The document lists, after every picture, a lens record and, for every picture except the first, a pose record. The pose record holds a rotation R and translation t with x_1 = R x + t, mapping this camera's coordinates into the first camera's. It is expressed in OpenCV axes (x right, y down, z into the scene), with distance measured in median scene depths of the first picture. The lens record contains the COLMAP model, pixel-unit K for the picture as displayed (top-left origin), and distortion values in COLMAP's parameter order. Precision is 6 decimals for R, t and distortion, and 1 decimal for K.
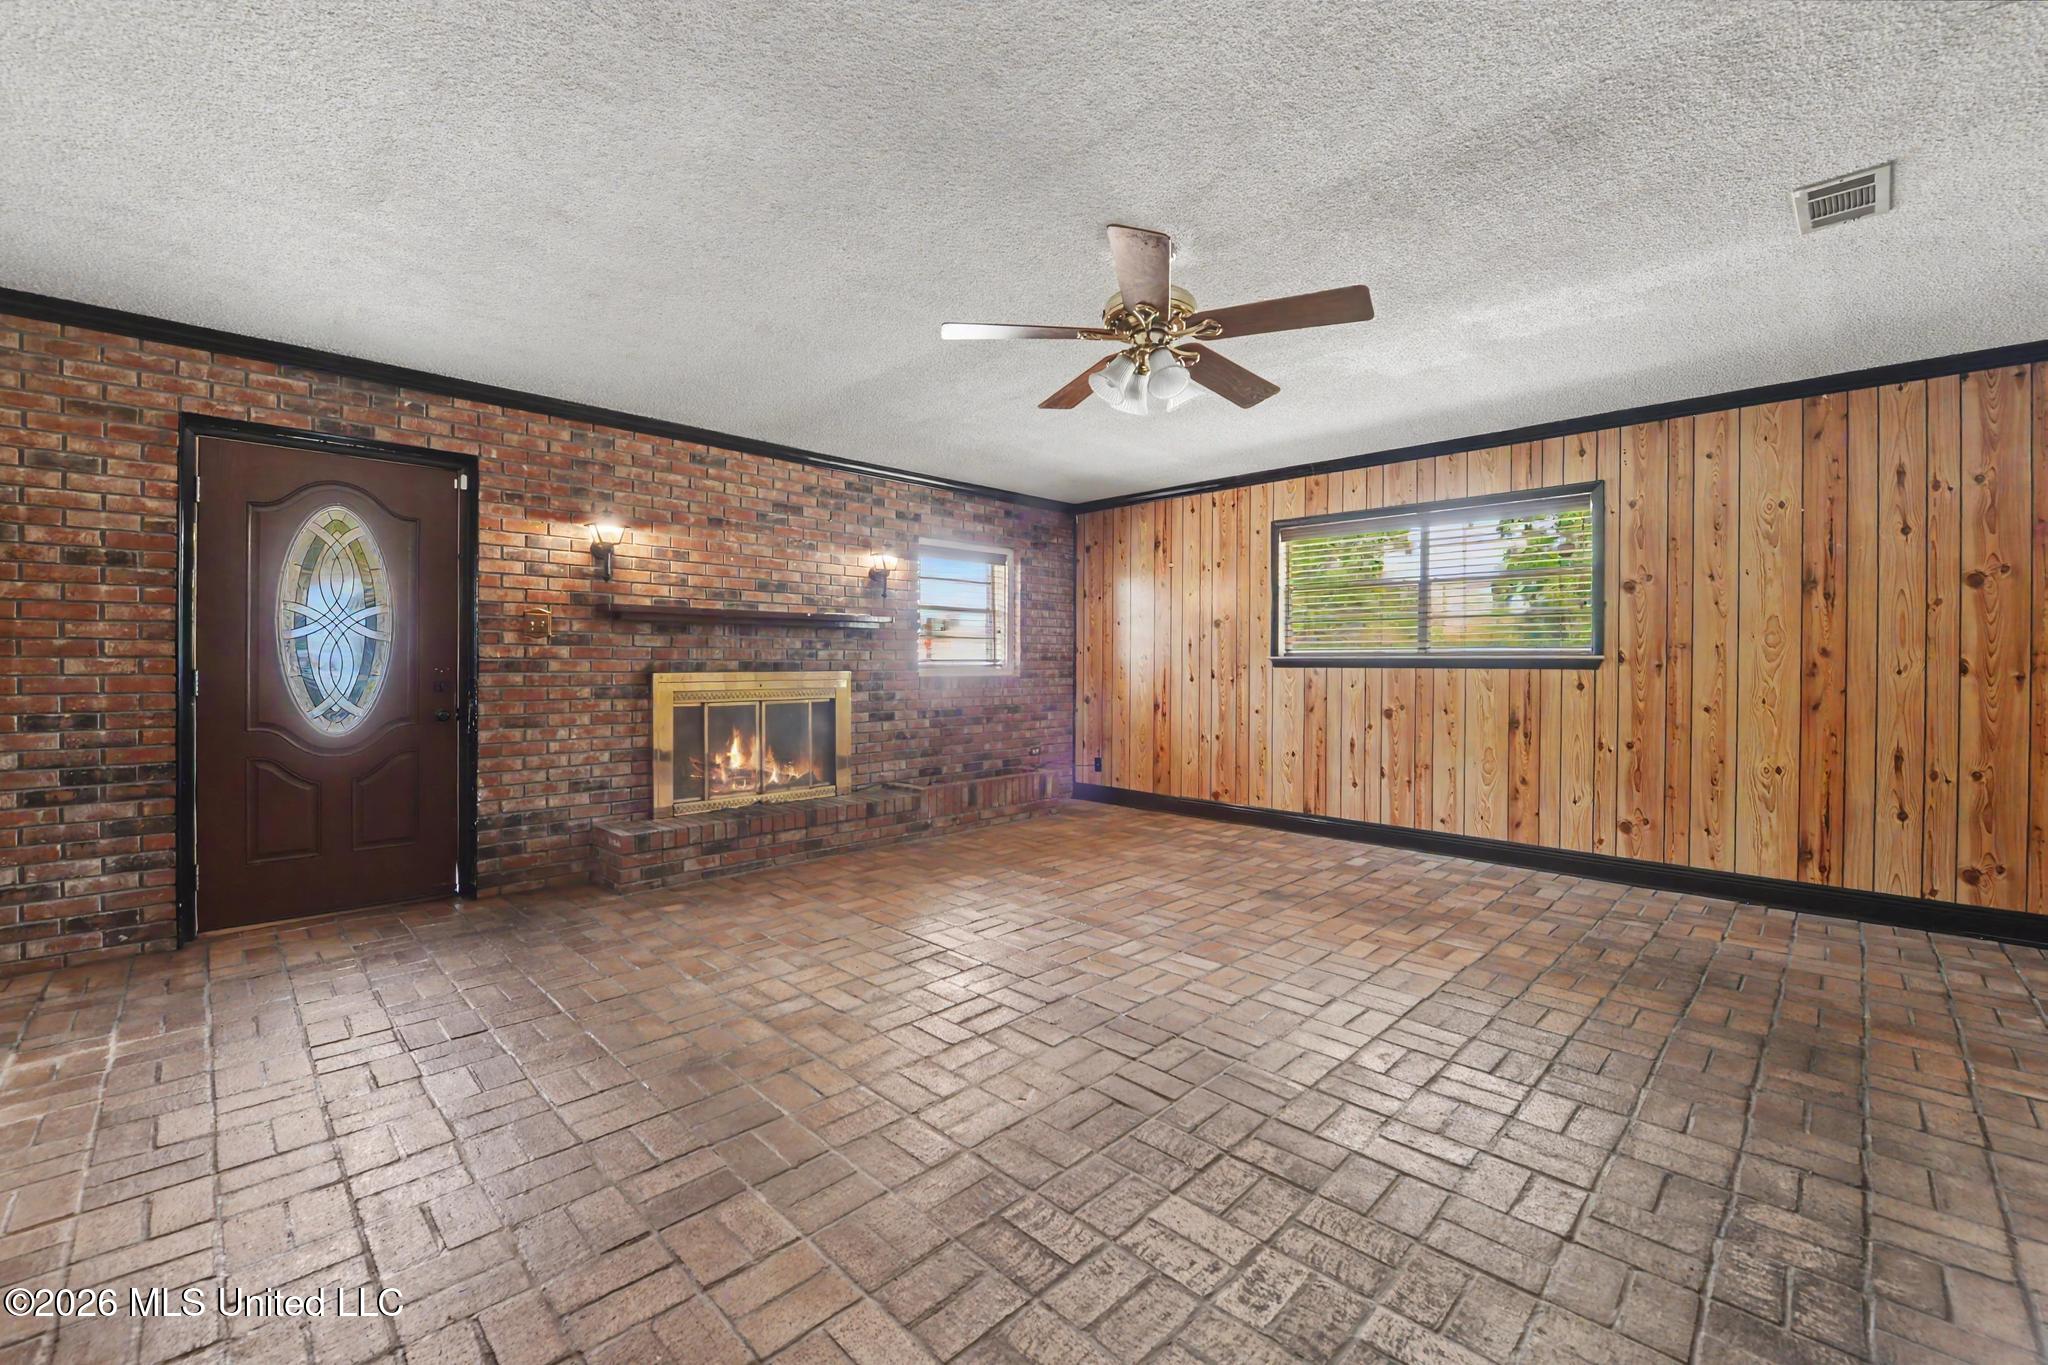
lens RADIAL K [[829.5, 0, 1017.9], [0, 829.5, 667.2], [0, 0, 1]] dist [-0.017463, -0.000591]
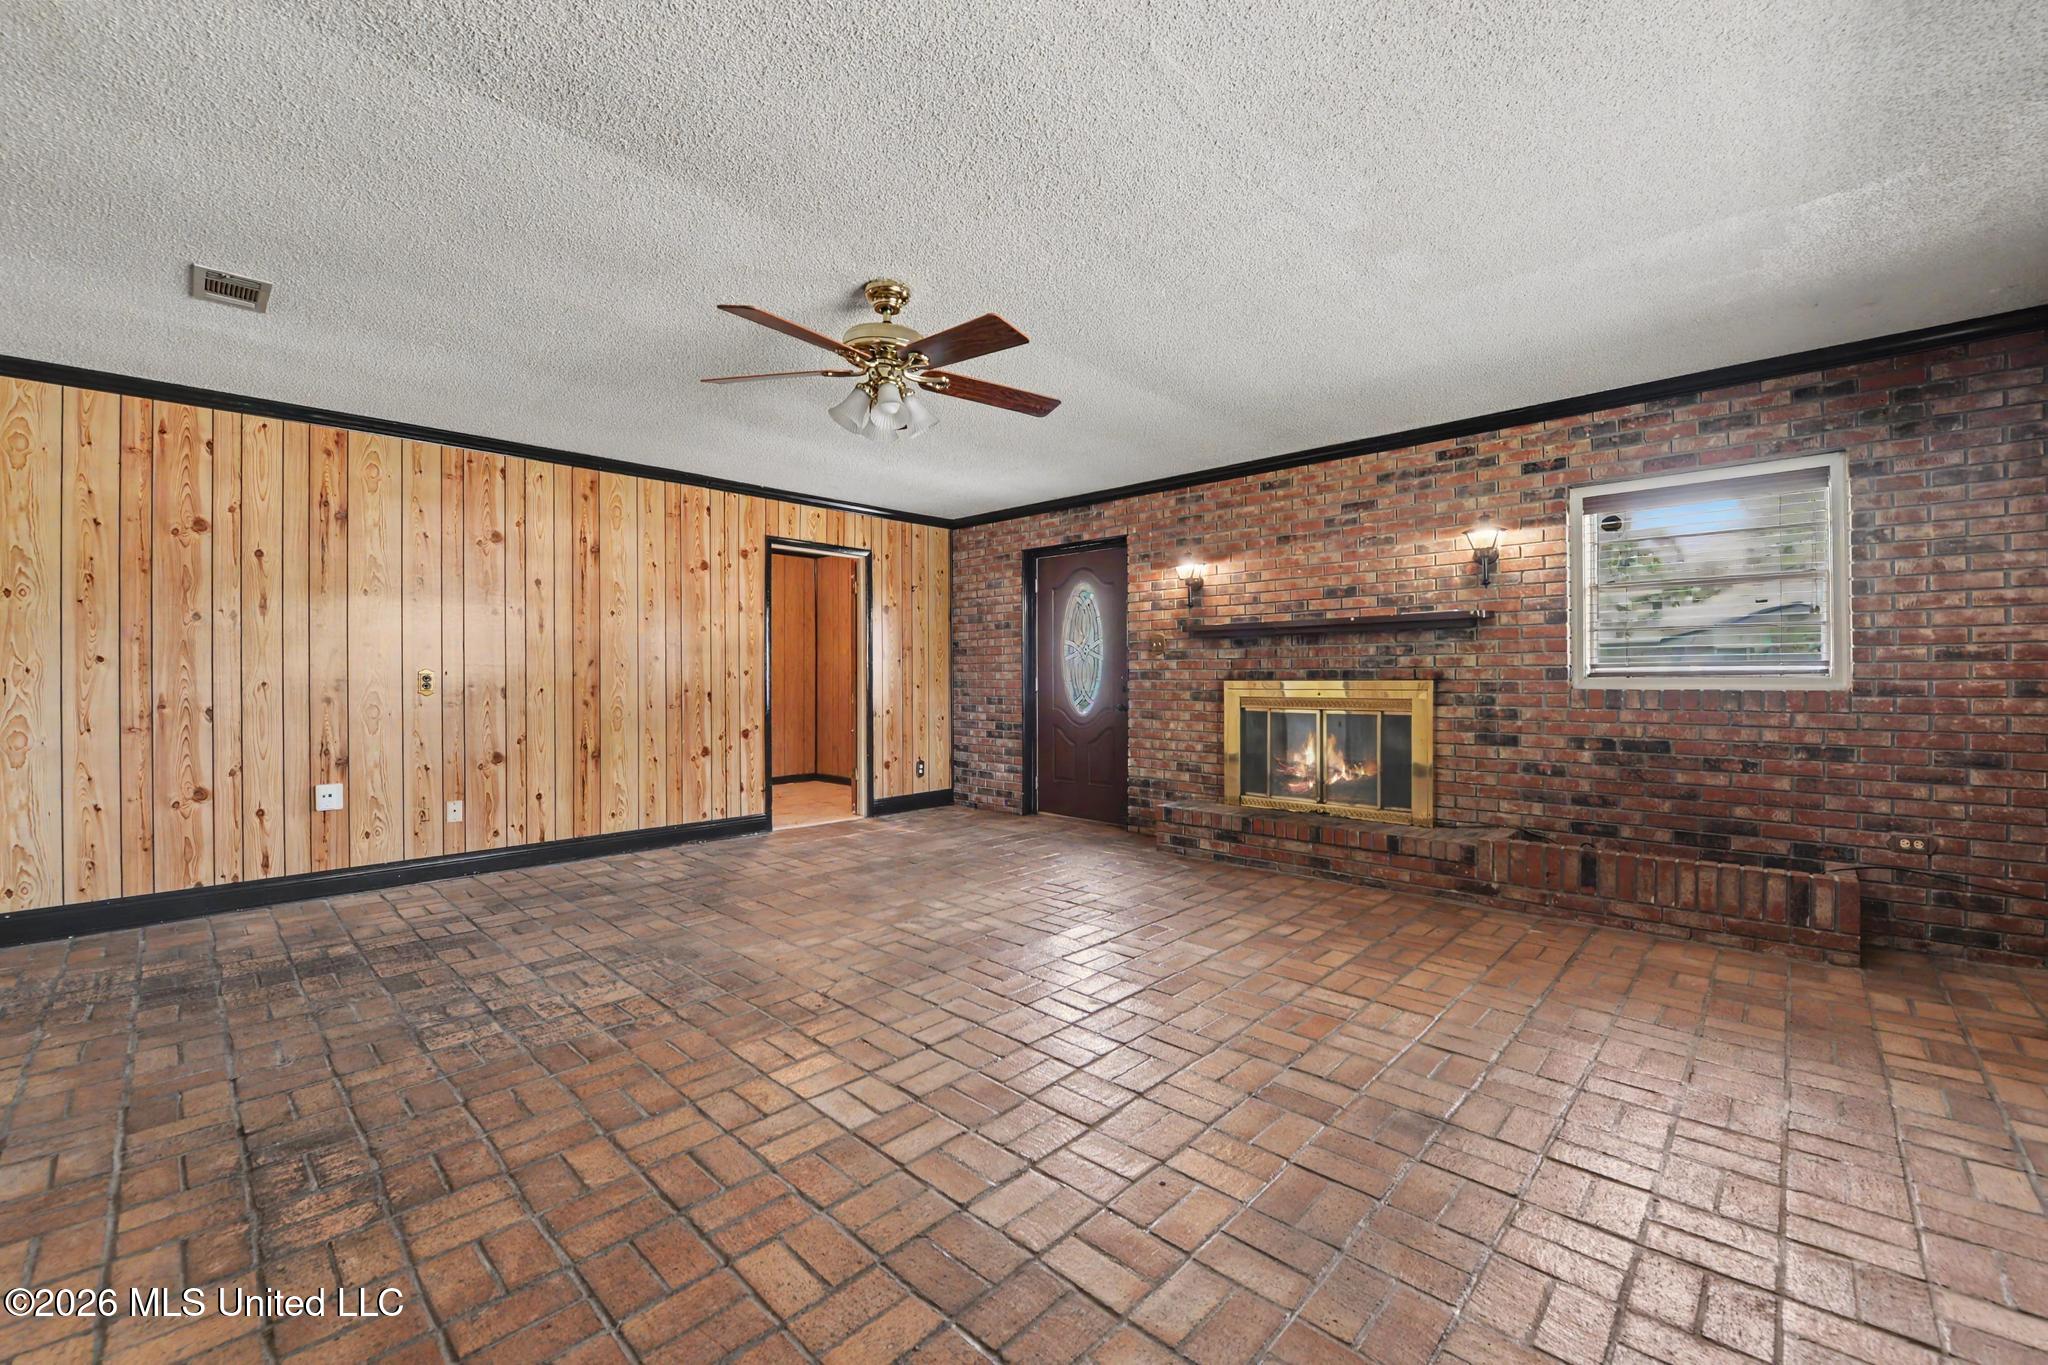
lens RADIAL K [[820.8, 0, 1019.4], [0, 820.8, 683.6], [0, 0, 1]] dist [-0.016365, -0.000883]
pose [[0.024295, 0.007699, -0.999675, 0.790508], [0.000666, 0.999970, 0.007717, 0.002045], [0.999705, -0.000853, 0.024289, 0.735230]]
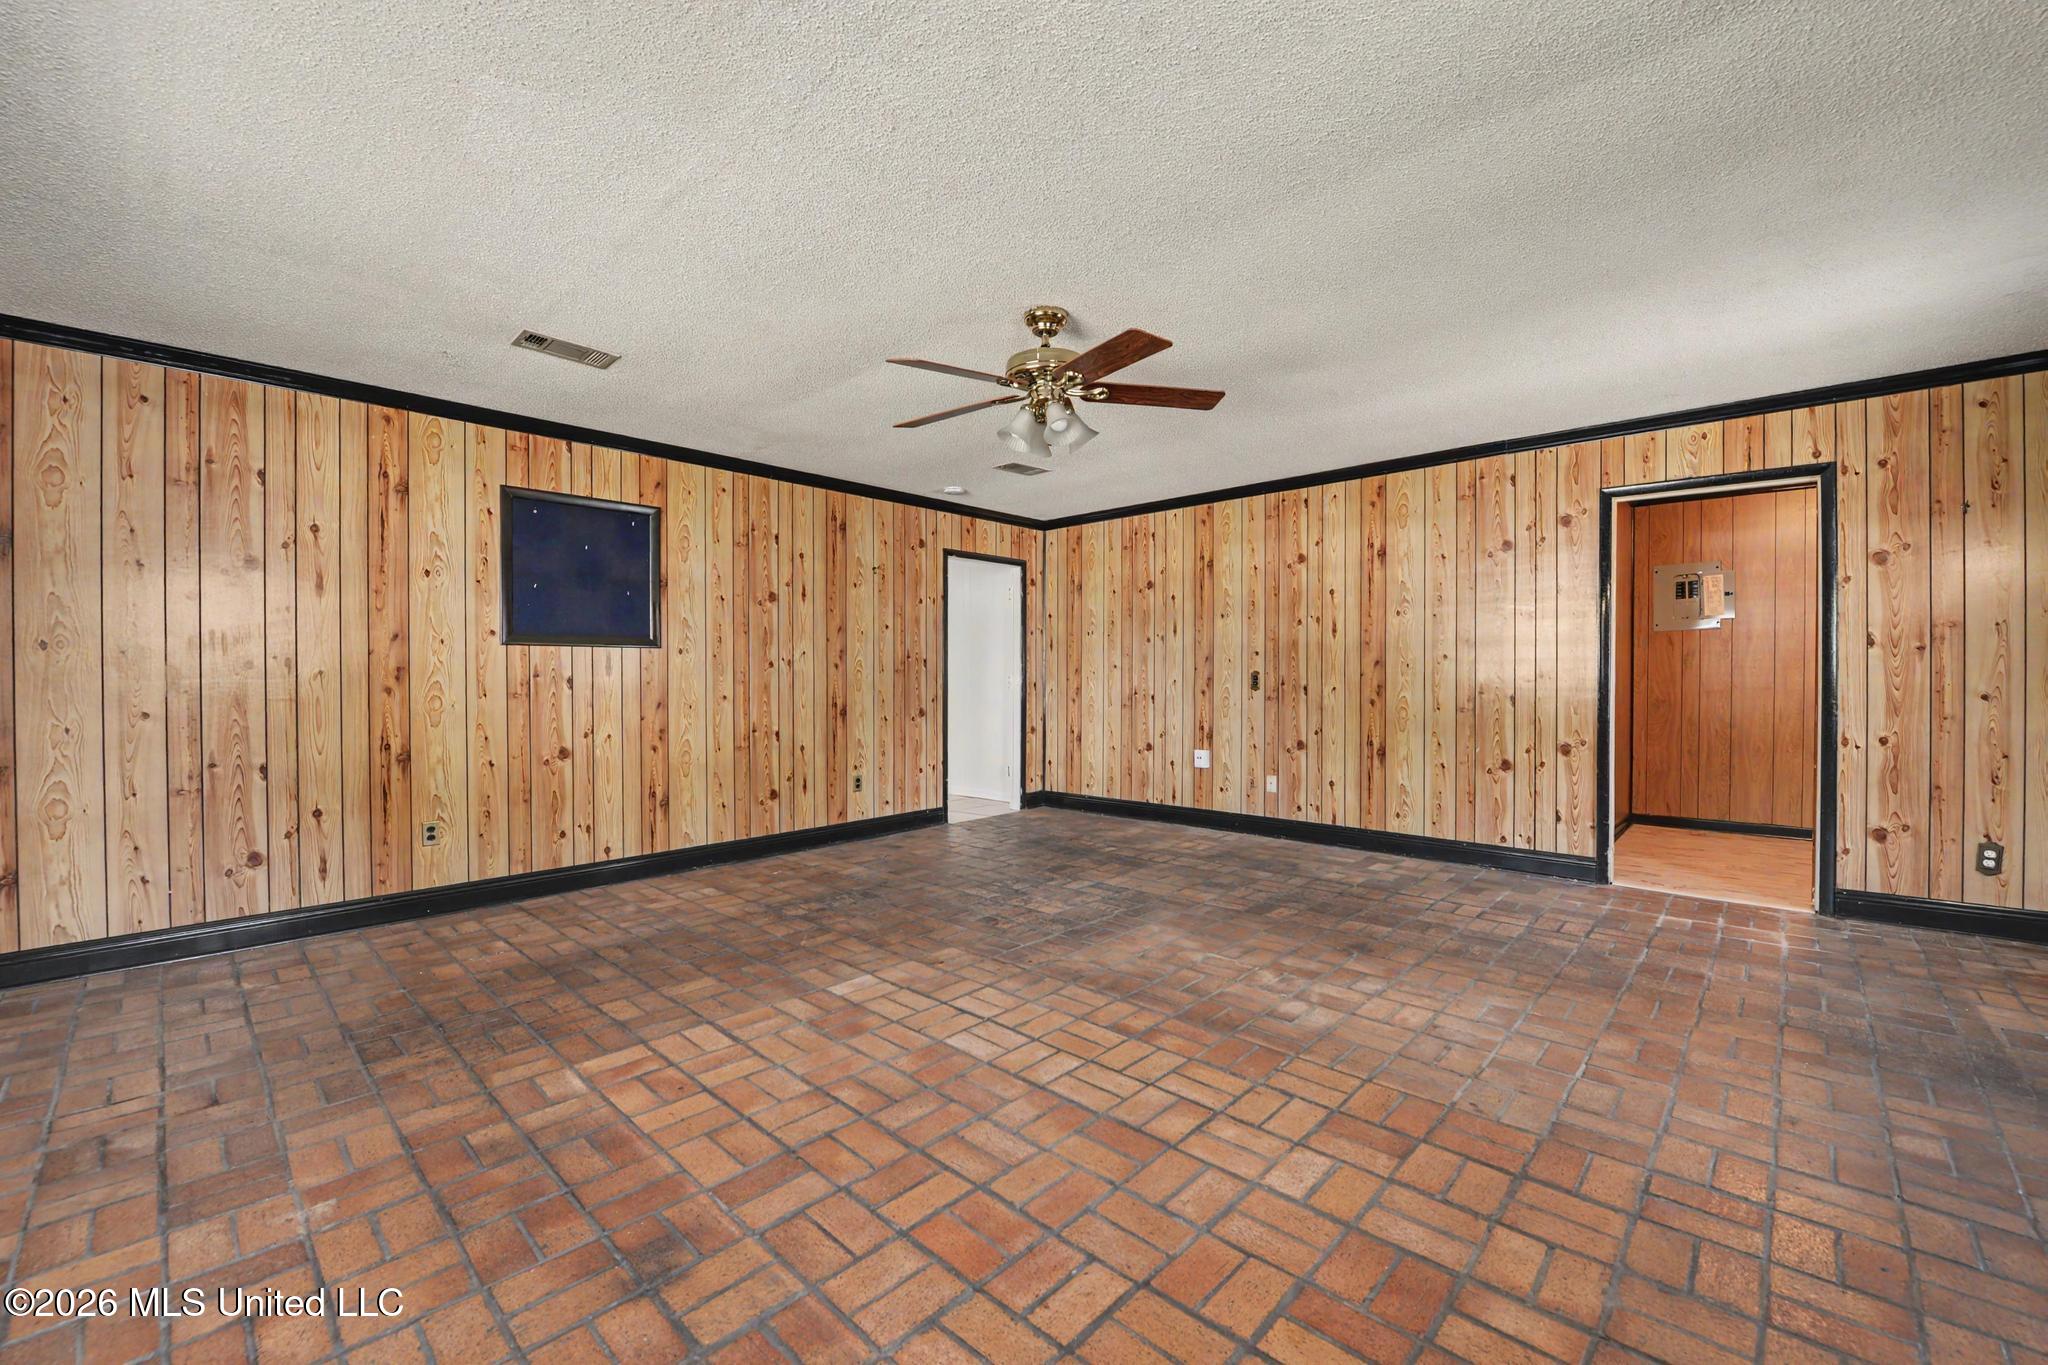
lens RADIAL K [[820.8, 0, 1019.4], [0, 820.8, 683.6], [0, 0, 1]] dist [-0.016365, -0.000883]
pose [[-0.999426, 0.000708, -0.033868, 0.150303], [0.000329, 0.999937, 0.011191, -0.002640], [0.033874, 0.011173, -0.999364, 1.369057]]
